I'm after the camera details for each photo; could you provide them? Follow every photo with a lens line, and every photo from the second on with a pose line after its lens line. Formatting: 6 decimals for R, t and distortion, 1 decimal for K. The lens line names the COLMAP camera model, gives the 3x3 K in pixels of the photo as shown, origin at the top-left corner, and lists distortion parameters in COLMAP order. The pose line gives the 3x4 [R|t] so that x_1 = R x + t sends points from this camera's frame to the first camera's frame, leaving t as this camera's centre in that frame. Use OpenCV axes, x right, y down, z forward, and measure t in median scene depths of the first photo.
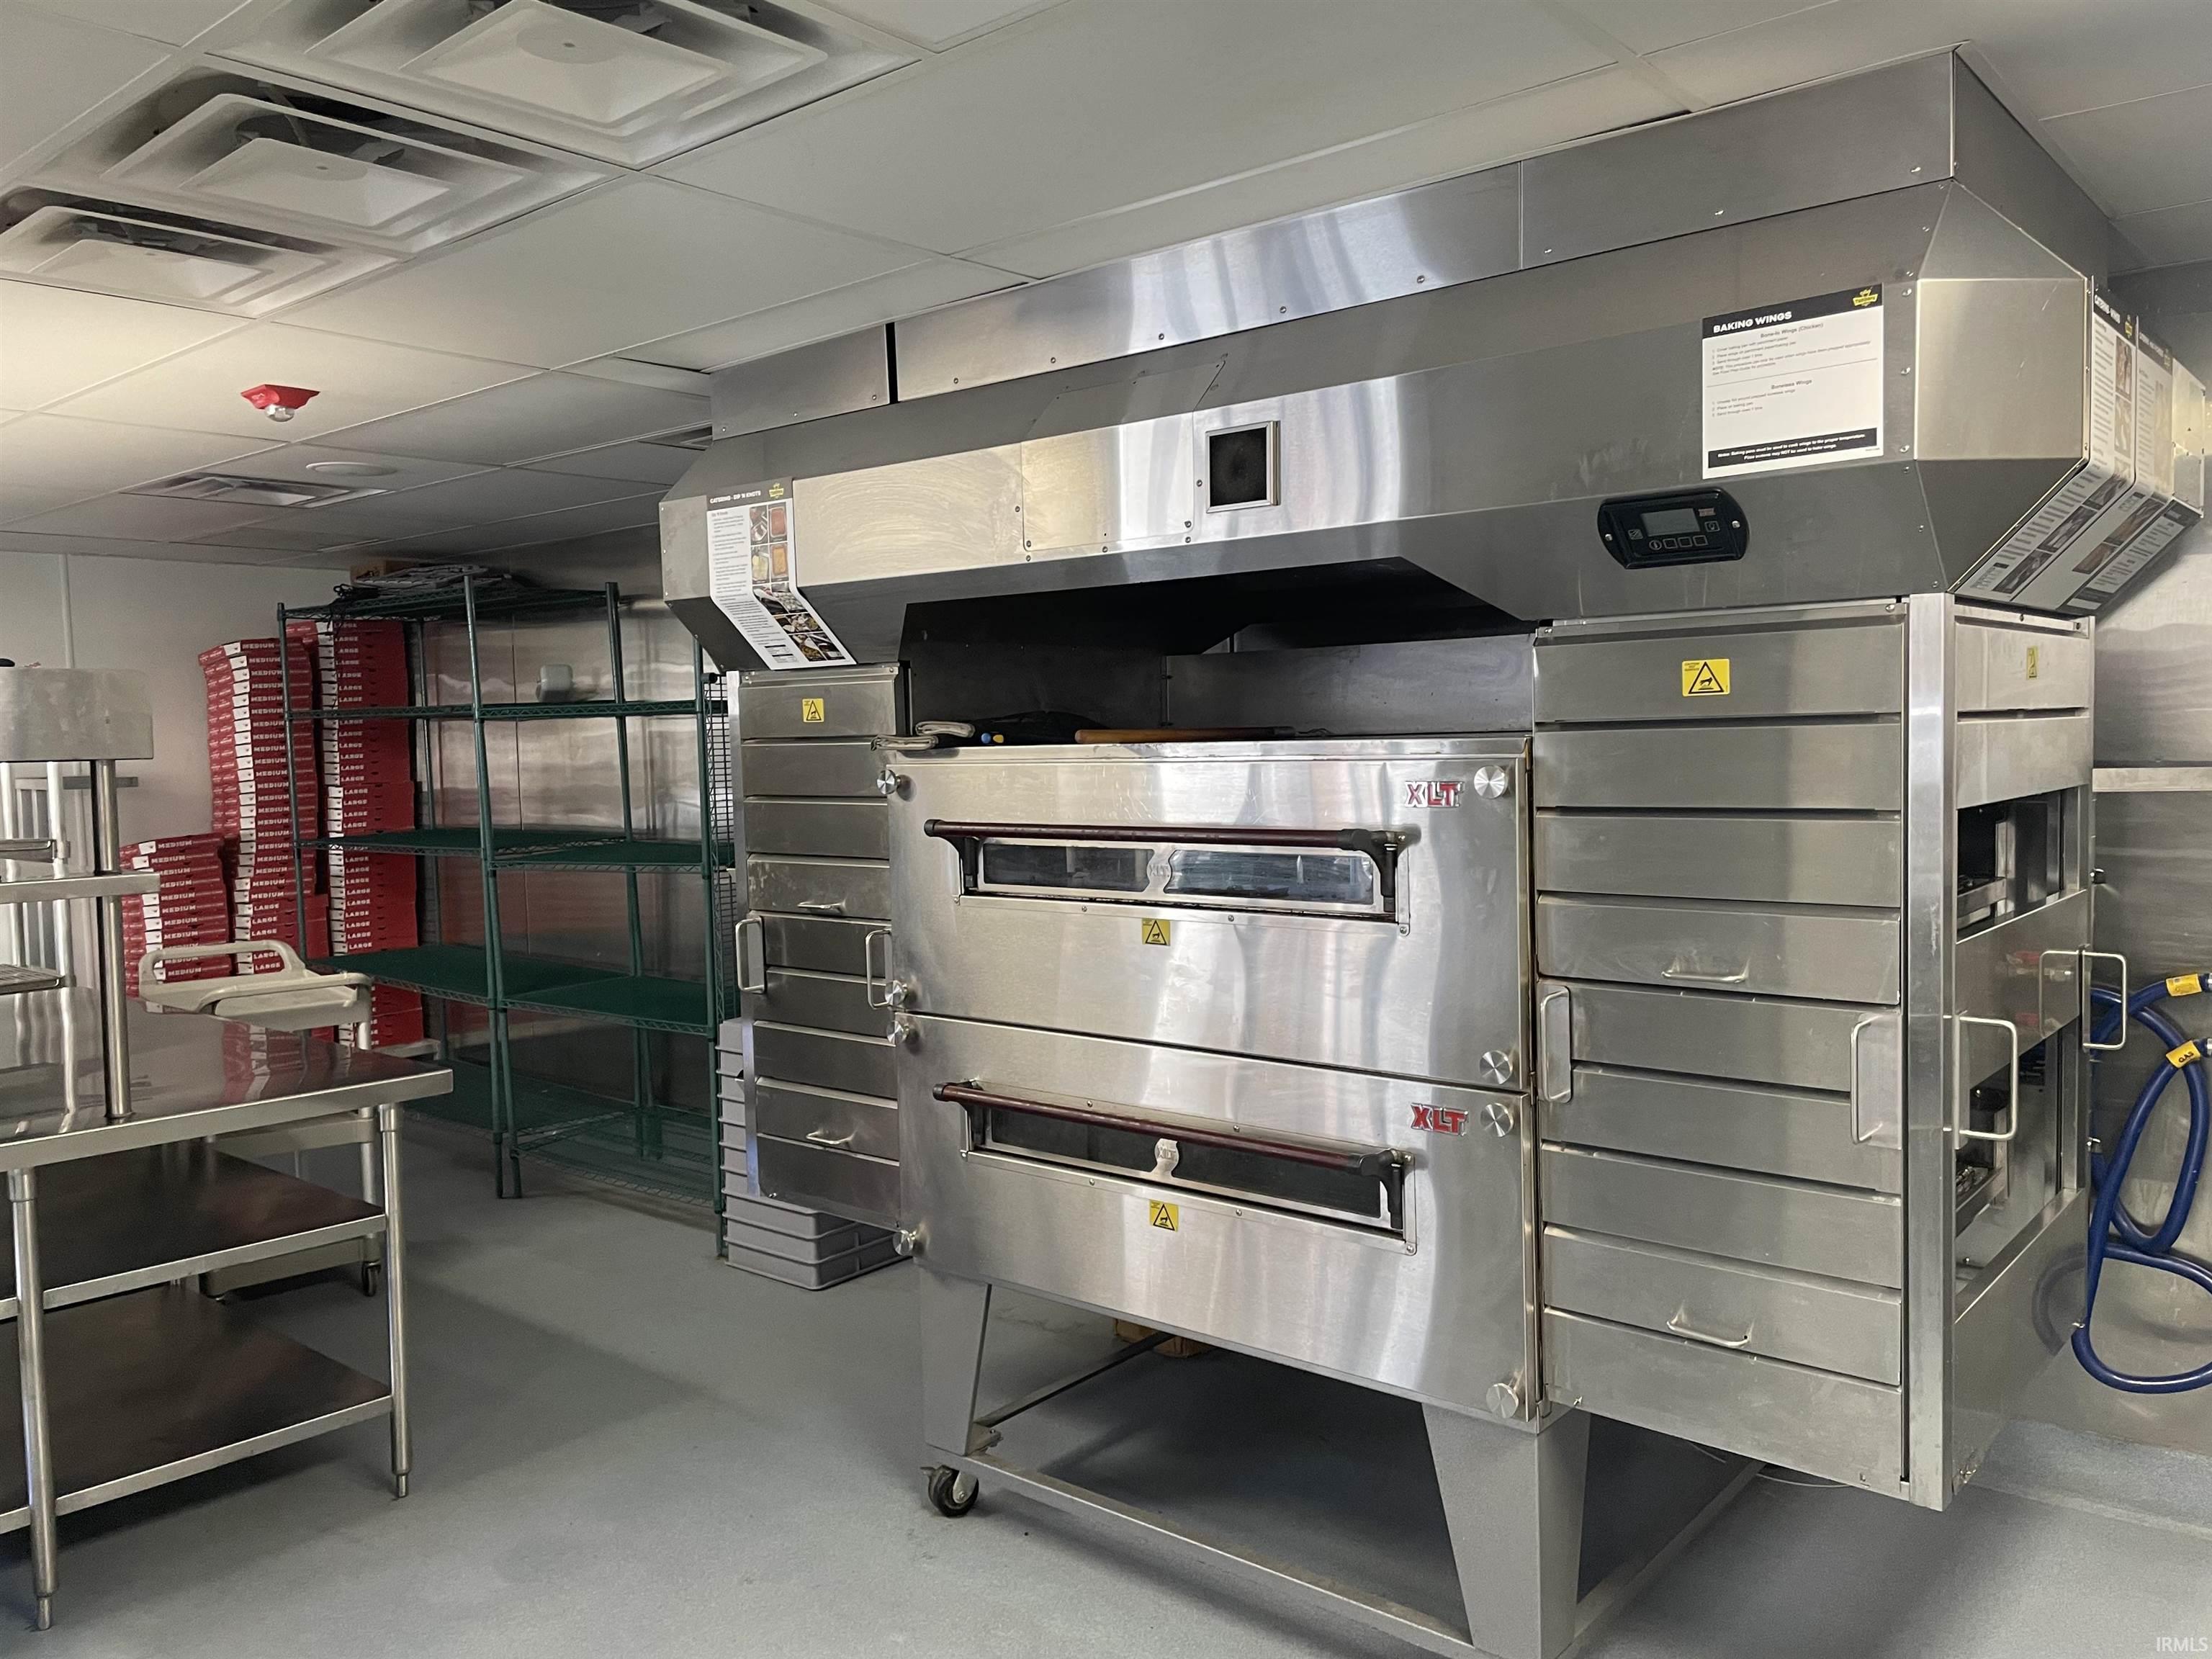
lens RADIAL K [[1669.9, 0, 1105.3], [0, 1669.9, 836.9], [0, 0, 1]] dist [0.016205, -0.001552]
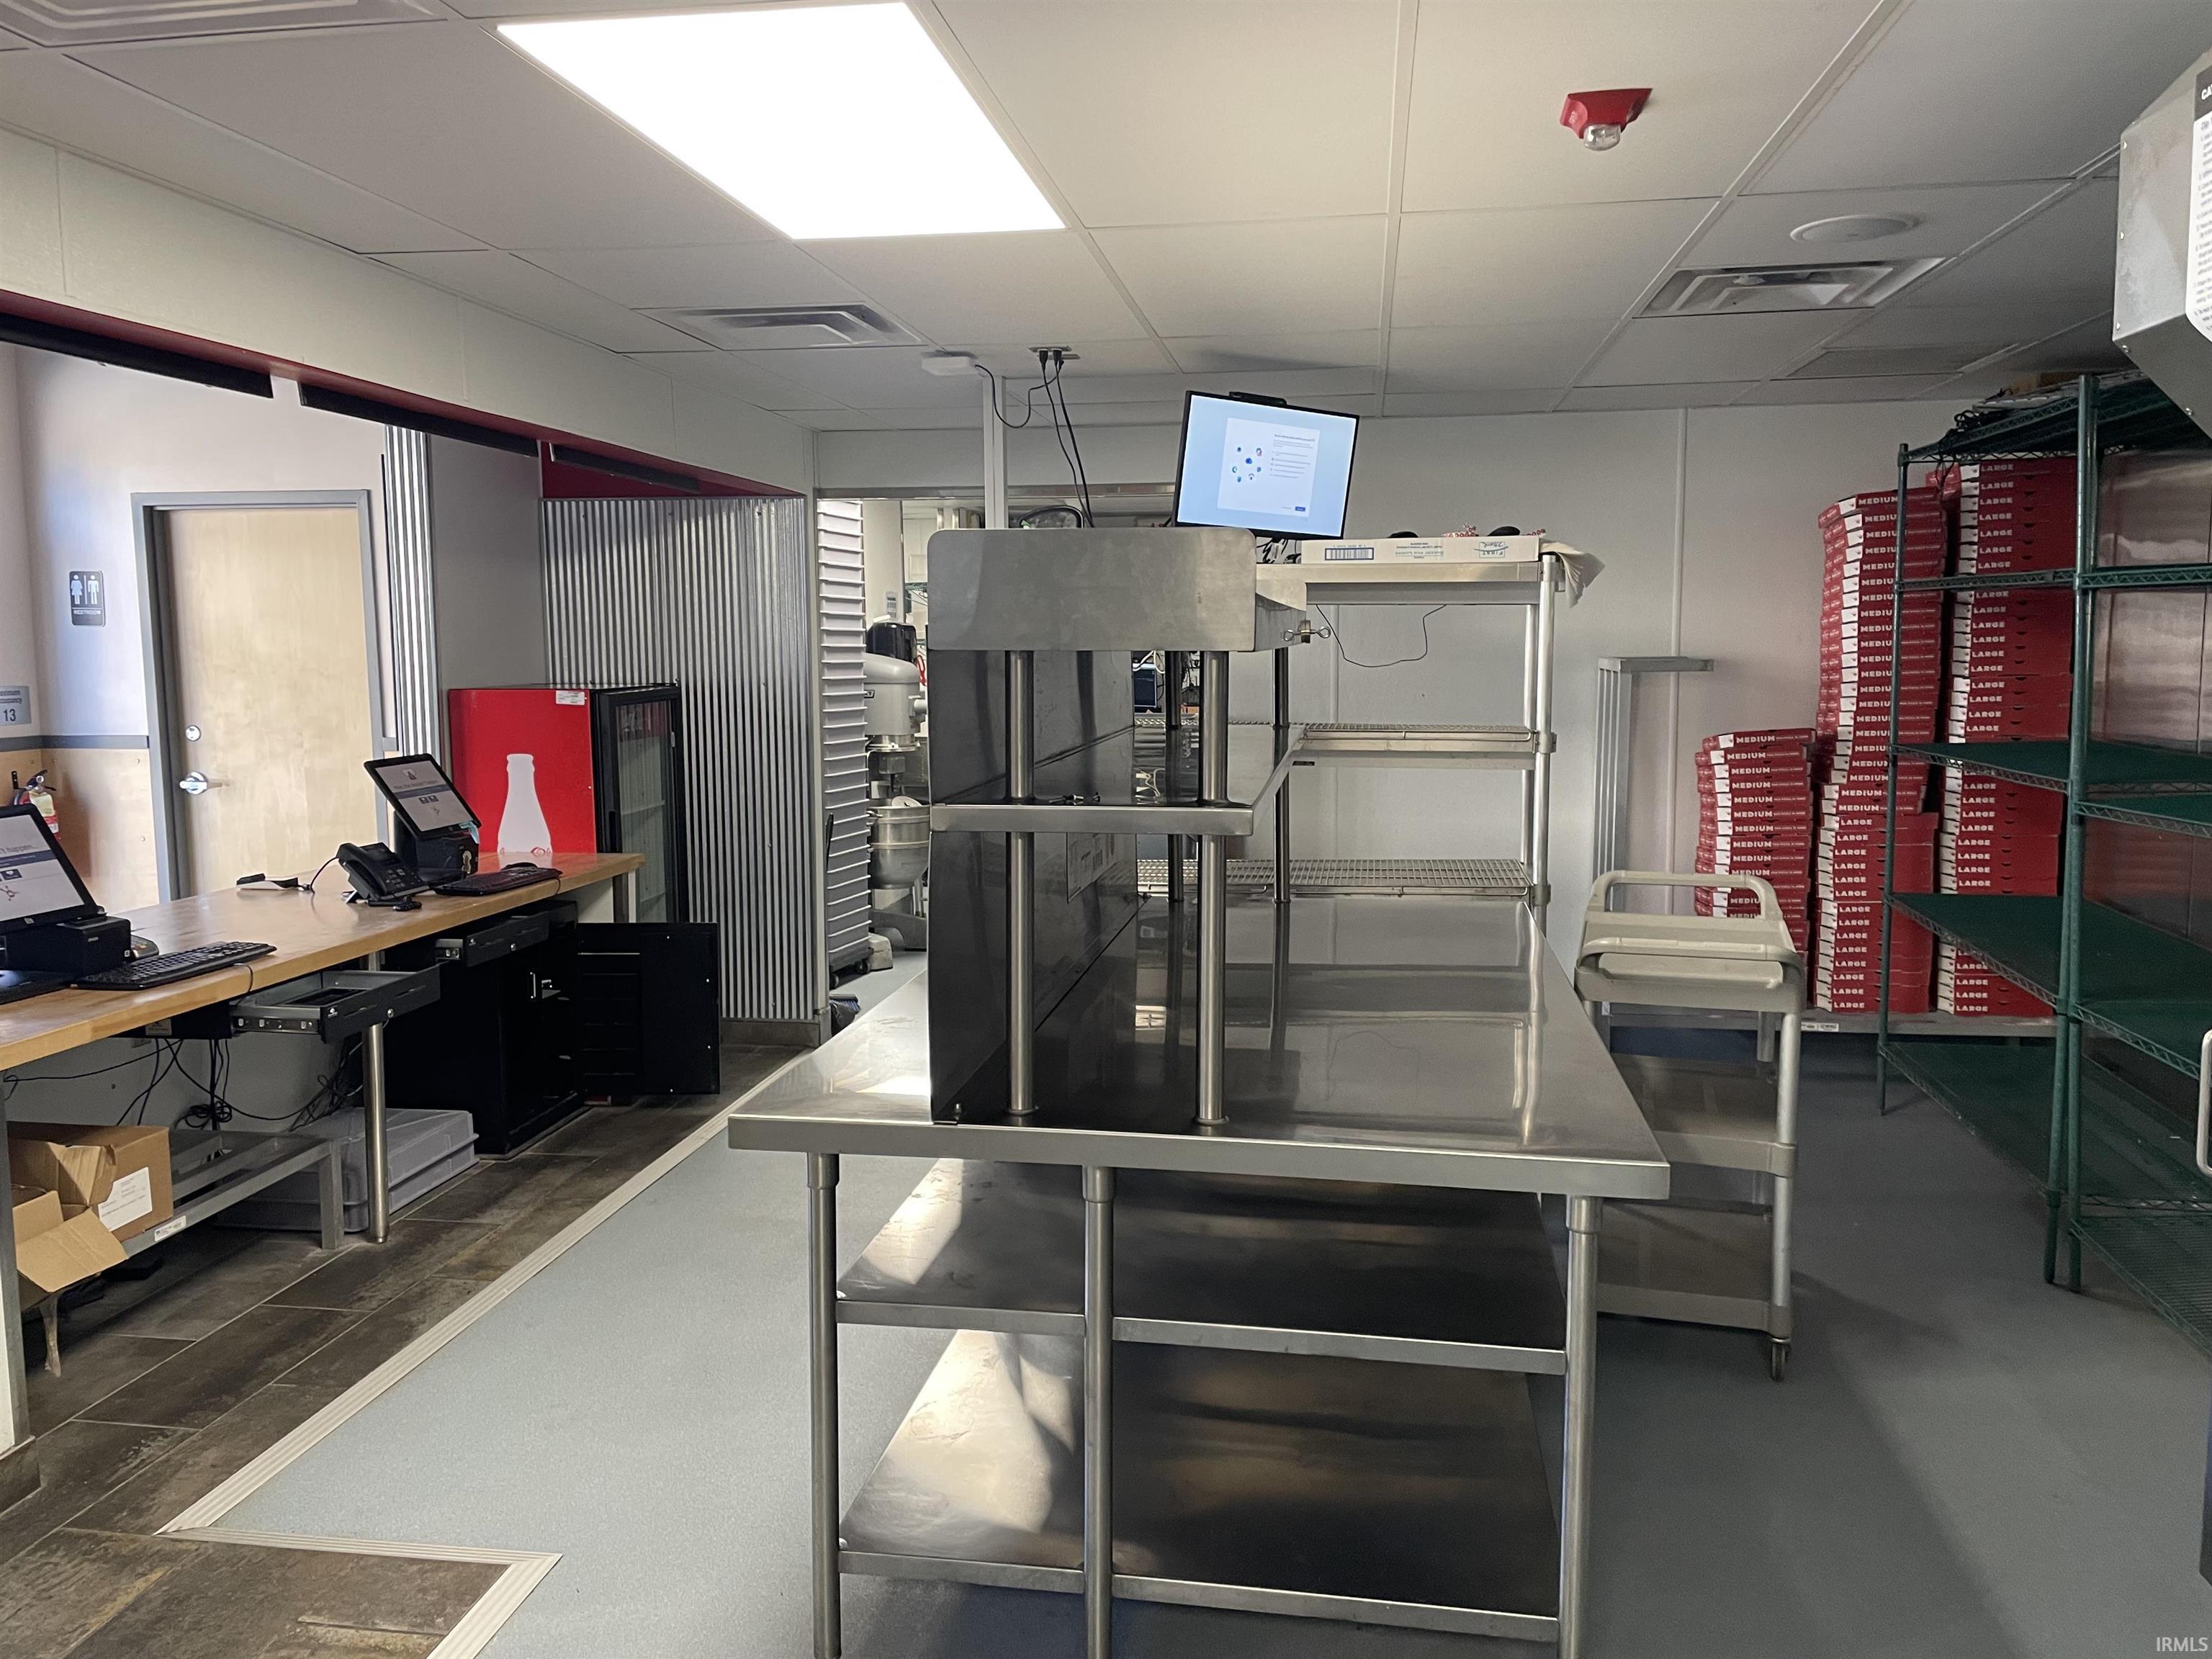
lens RADIAL K [[1669.9, 0, 1100.8], [0, 1669.9, 818.6], [0, 0, 1]] dist [0.016205, -0.001552]
pose [[0.515850, 0.111514, -0.849390, 0.006018], [-0.056092, 0.993761, 0.096403, -0.018330], [0.854840, -0.002085, 0.518887, 0.259285]]
